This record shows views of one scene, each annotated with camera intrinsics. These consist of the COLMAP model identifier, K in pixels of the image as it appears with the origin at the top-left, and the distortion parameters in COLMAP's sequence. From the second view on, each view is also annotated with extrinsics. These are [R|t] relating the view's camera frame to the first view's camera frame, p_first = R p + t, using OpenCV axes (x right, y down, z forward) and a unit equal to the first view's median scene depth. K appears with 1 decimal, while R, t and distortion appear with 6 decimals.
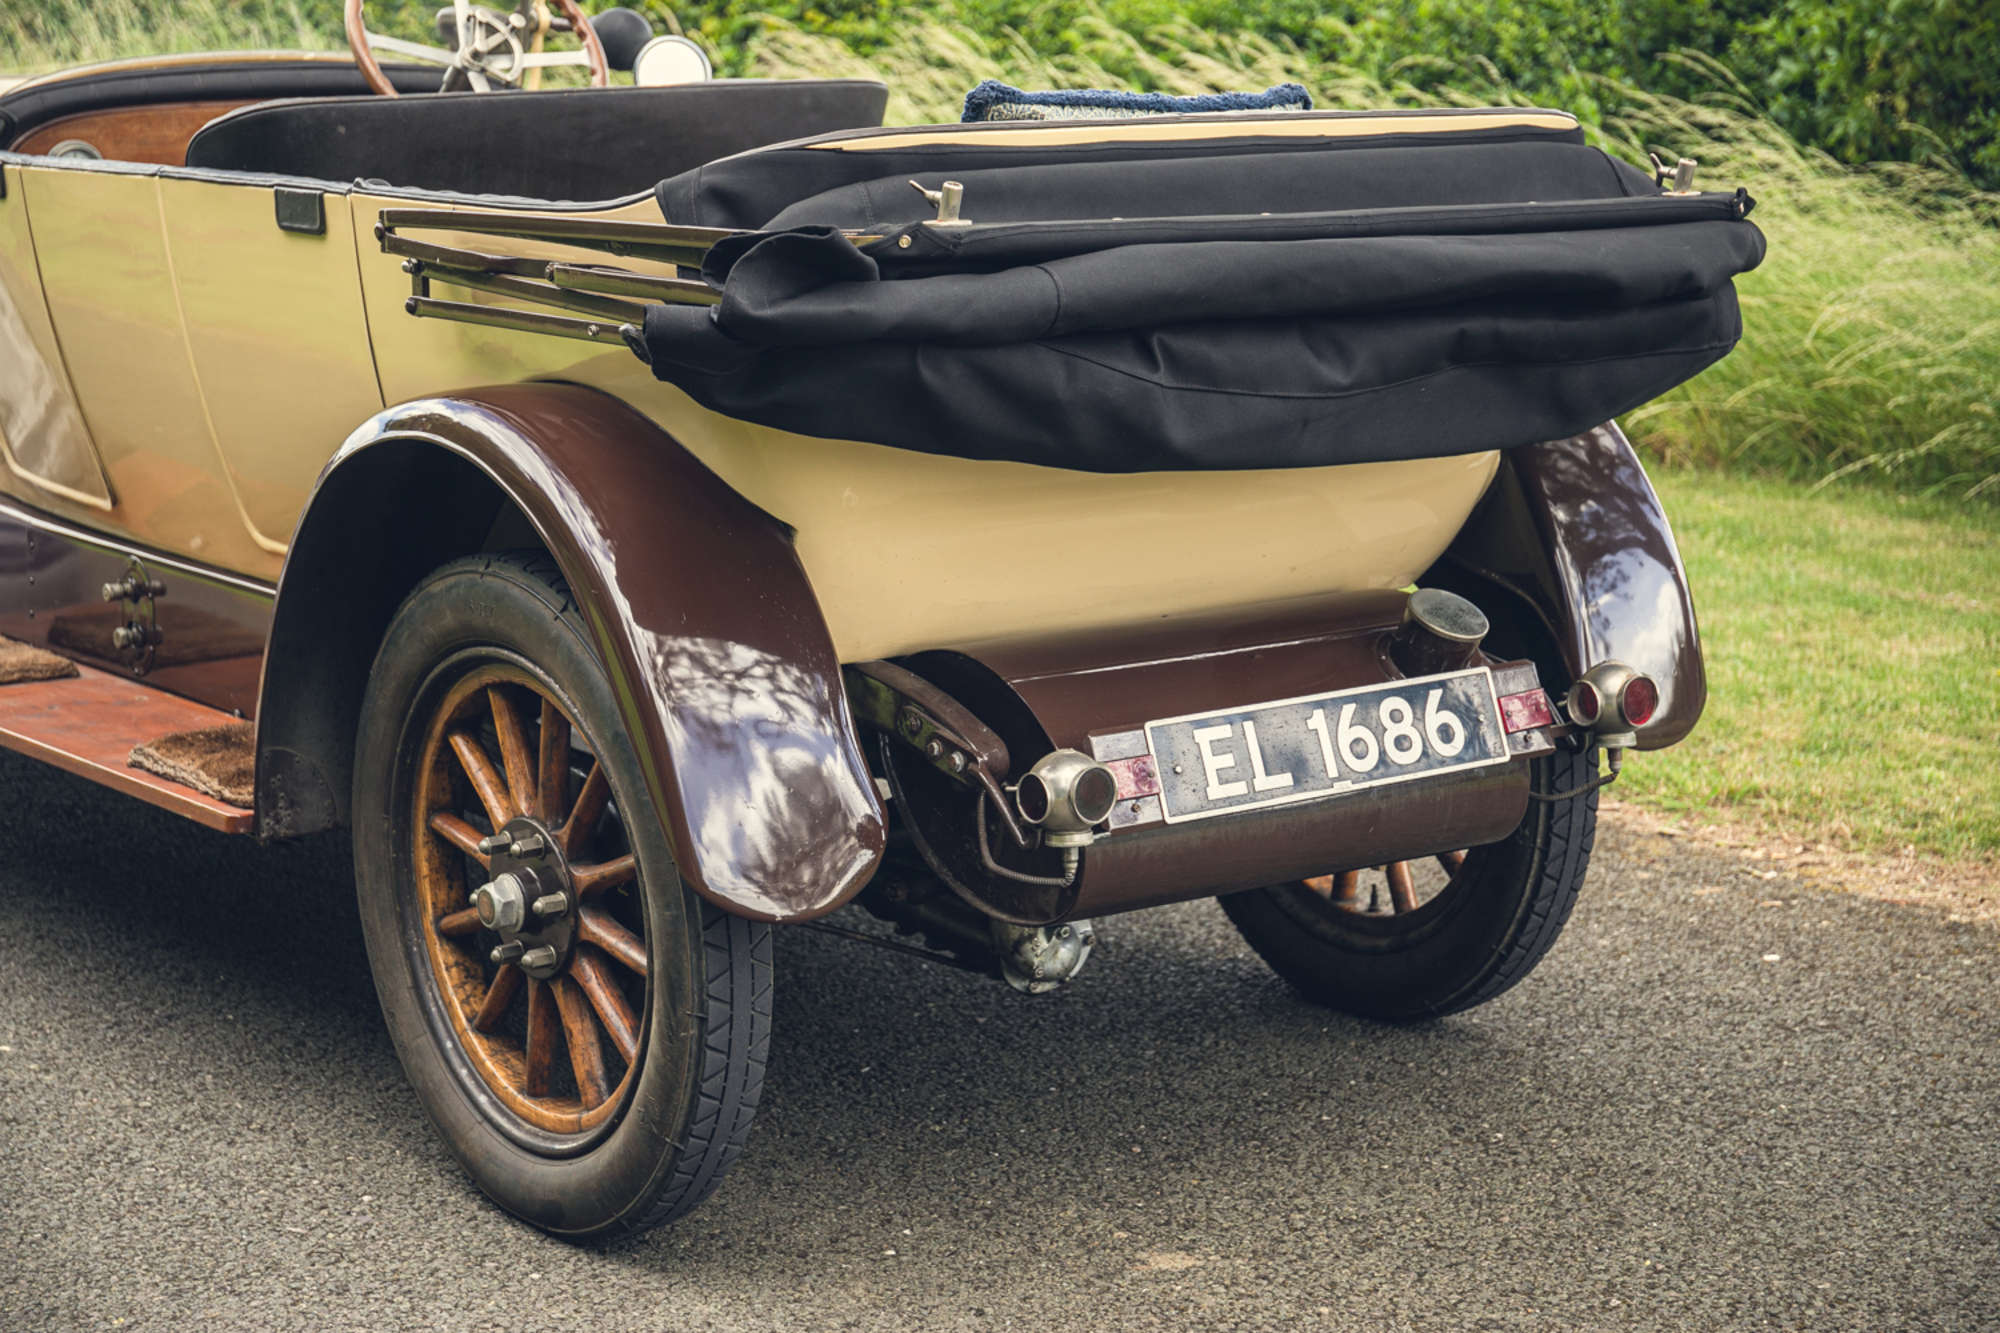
lens RADIAL K [[3715.1, 0, 1002.3], [0, 3715.1, 679.0], [0, 0, 1]] dist [0.154733, 0.000000]
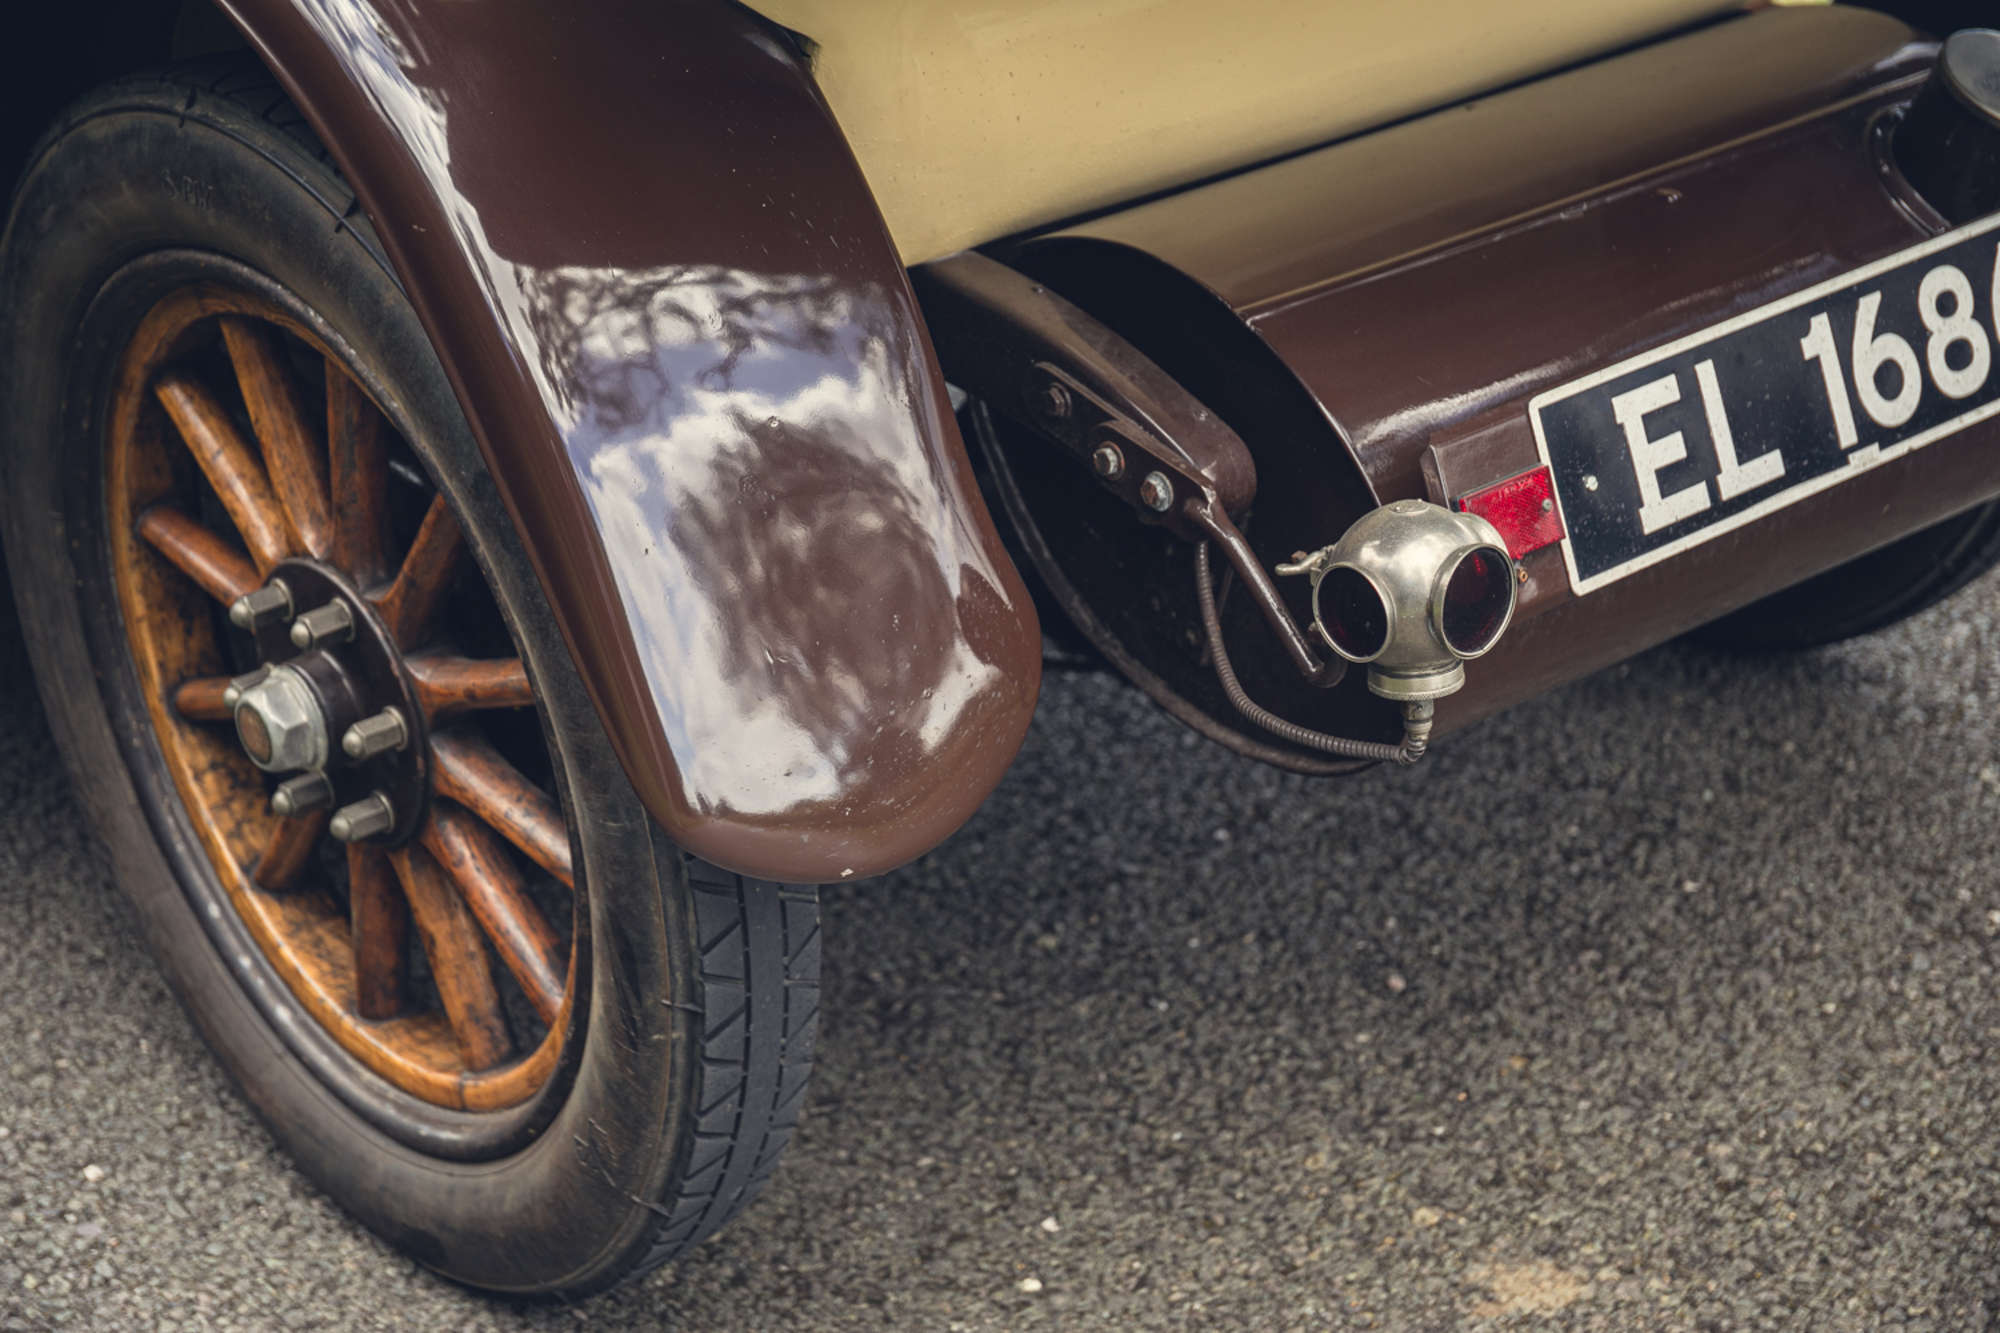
lens RADIAL K [[3715.1, 0, 1012.8], [0, 3715.1, 685.8], [0, 0, 1]] dist [0.154733, 0.000000]
pose [[0.997417, -0.054734, 0.046520, -0.051115], [0.041734, 0.968653, 0.244887, -0.069245], [-0.058465, -0.242313, 0.968435, 0.446828]]
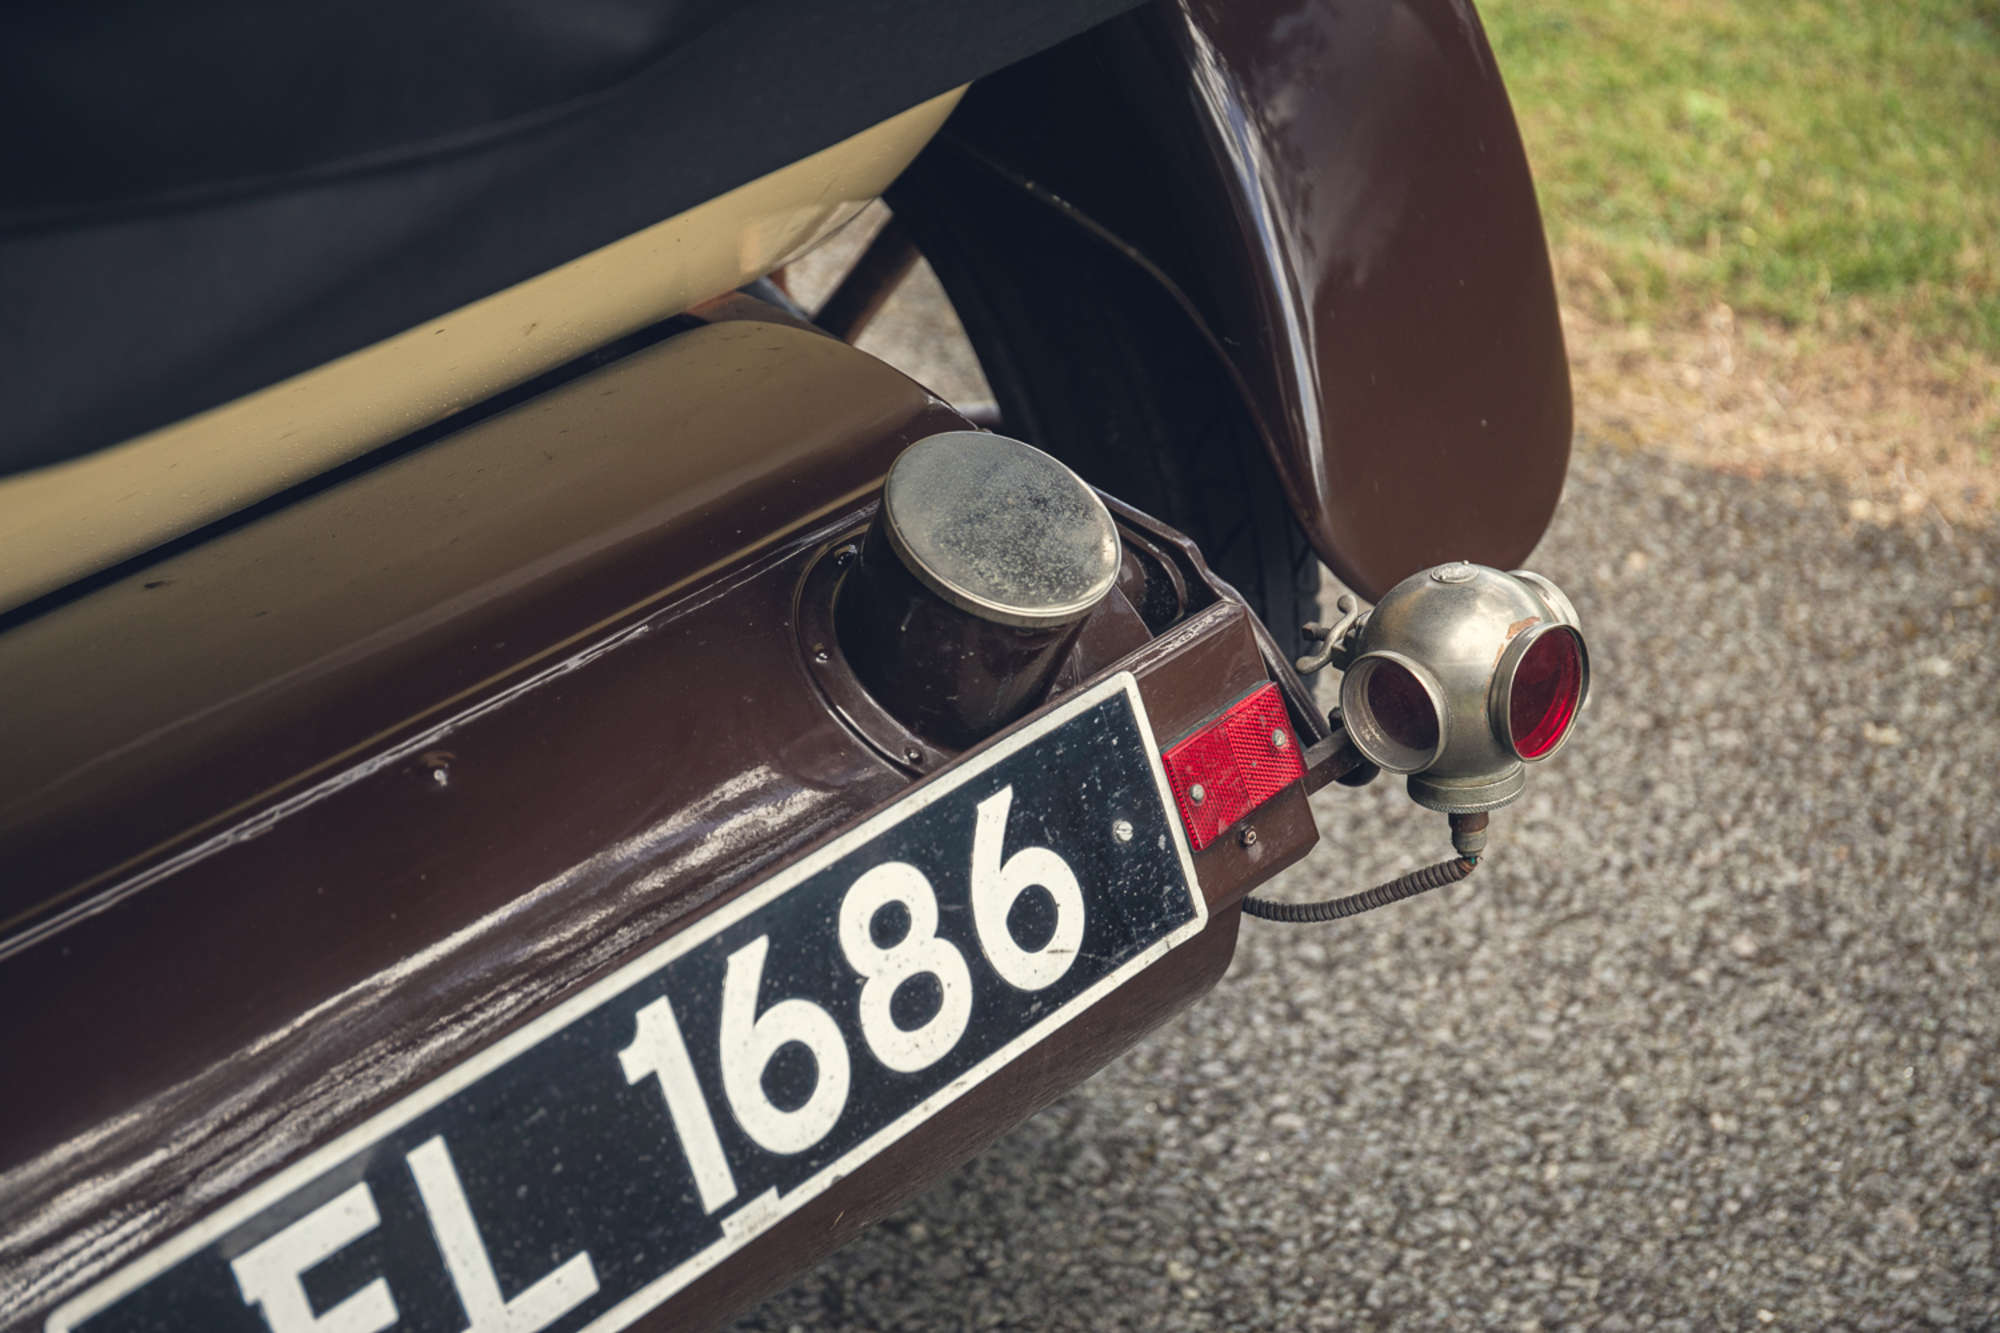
lens RADIAL K [[3715.1, 0, 993.5], [0, 3715.1, 665.7], [0, 0, 1]] dist [0.154733, 0.000000]
pose [[0.980903, -0.116741, 0.155566, 0.062323], [0.065354, 0.951162, 0.301694, -0.102924], [-0.183188, -0.285765, 0.940628, 0.653138]]
